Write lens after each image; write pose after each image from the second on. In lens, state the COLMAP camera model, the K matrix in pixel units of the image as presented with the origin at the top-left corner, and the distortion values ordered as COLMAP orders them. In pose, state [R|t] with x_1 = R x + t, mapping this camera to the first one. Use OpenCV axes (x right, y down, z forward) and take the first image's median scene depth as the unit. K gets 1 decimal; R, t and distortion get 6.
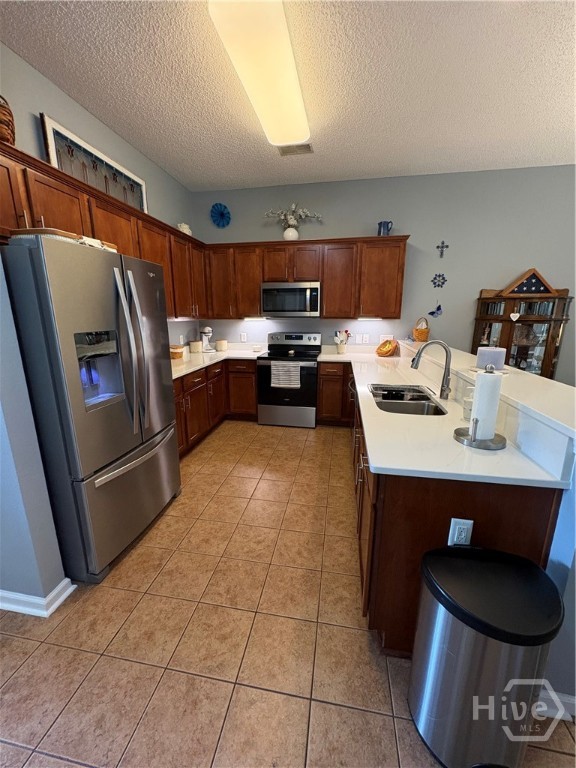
lens RADIAL K [[308.9, 0, 287.0], [0, 308.9, 387.4], [0, 0, 1]] dist [0.002718, 0.000449]
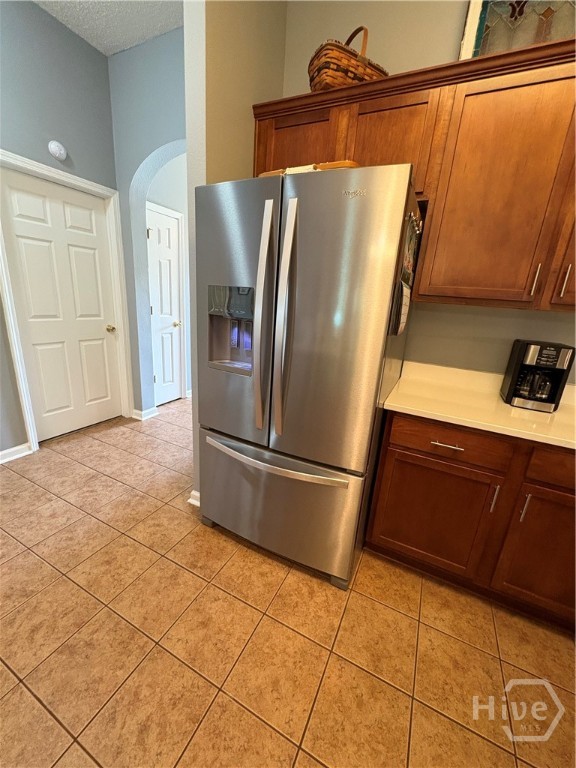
lens RADIAL K [[308.9, 0, 288.2], [0, 308.9, 383.4], [0, 0, 1]] dist [0.002718, 0.000449]
pose [[-0.281590, 0.245859, -0.927502, 0.179528], [-0.294186, 0.897944, 0.327339, -0.231960], [0.913324, 0.365034, -0.180524, 1.201569]]
